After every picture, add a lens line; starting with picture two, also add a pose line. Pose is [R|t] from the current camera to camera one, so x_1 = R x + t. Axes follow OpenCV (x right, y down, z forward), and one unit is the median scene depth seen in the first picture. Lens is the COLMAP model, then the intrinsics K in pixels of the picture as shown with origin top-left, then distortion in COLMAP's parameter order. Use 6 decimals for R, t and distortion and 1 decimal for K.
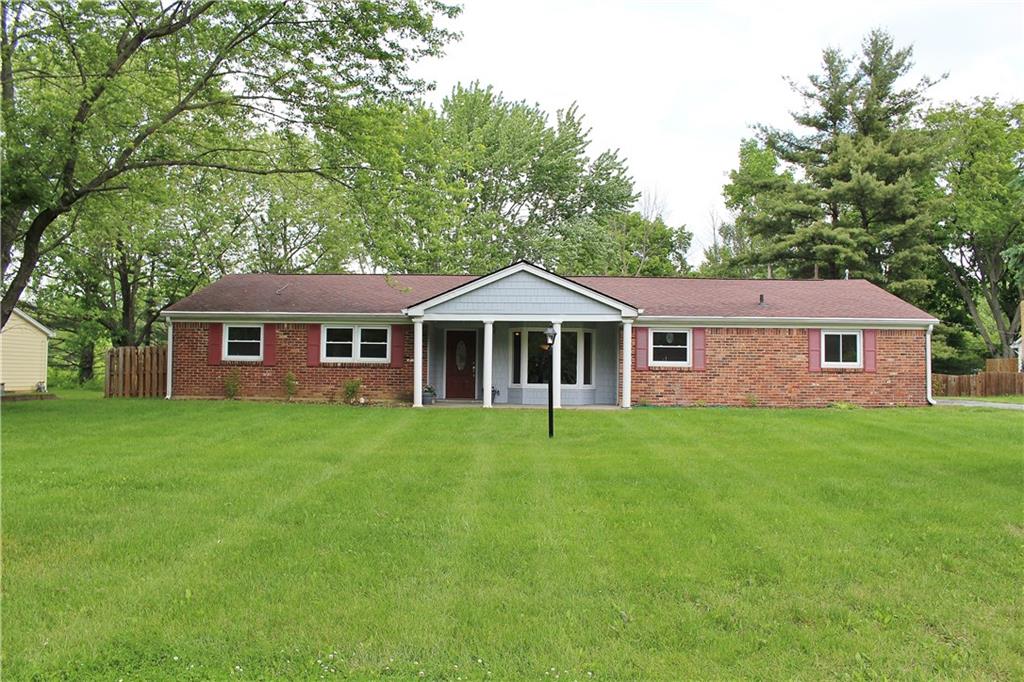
lens RADIAL K [[839.6, 0, 512.0], [0, 839.6, 341.0], [0, 0, 1]] dist [-0.115188, -0.005202]
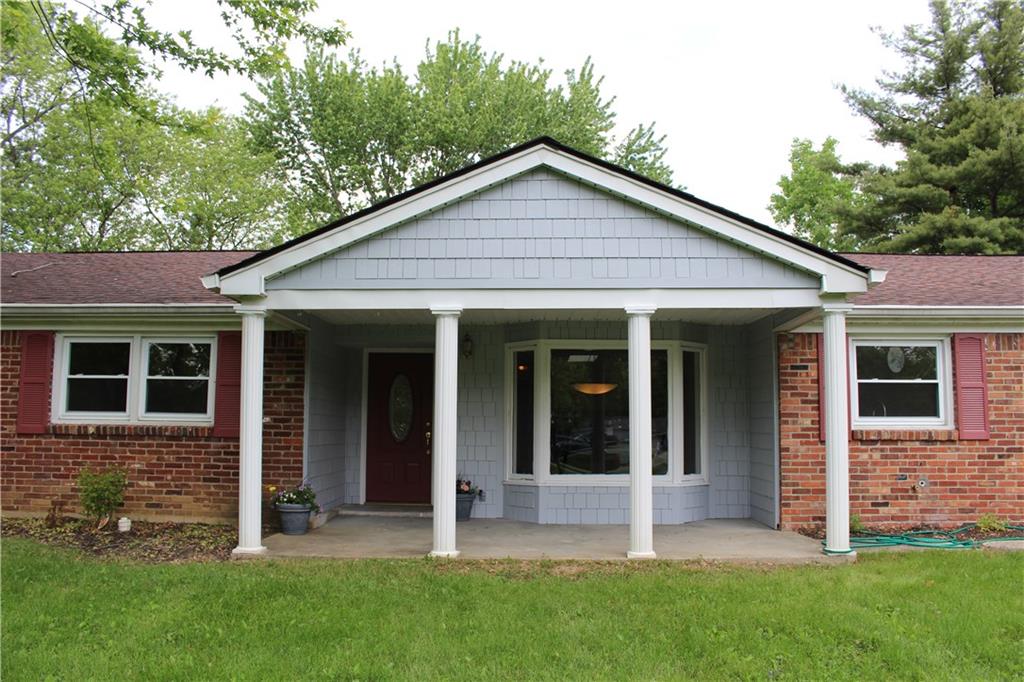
lens RADIAL K [[839.6, 0, 512.0], [0, 839.6, 341.0], [0, 0, 1]] dist [-0.115188, -0.005202]
pose [[0.999981, -0.006048, 0.000749, -0.000631], [0.006083, 0.998084, -0.061572, 0.010429], [-0.000375, 0.061576, 0.998102, 0.594165]]
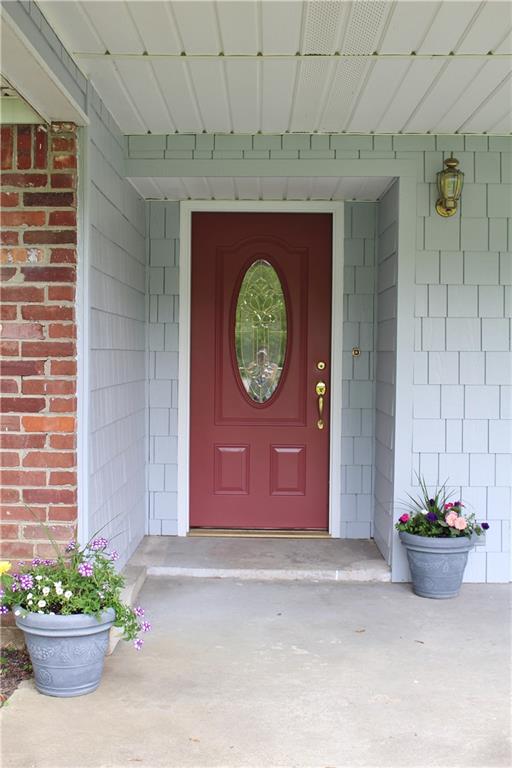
lens RADIAL K [[936.5, 0, 256.0], [0, 936.5, 384.0], [0, 0, 1]] dist [-0.069843, -0.004777]
pose [[0.999843, -0.004597, 0.017117, -0.071642], [0.003219, 0.996817, 0.079665, 0.012923], [-0.017429, -0.079597, 0.996675, 0.828999]]
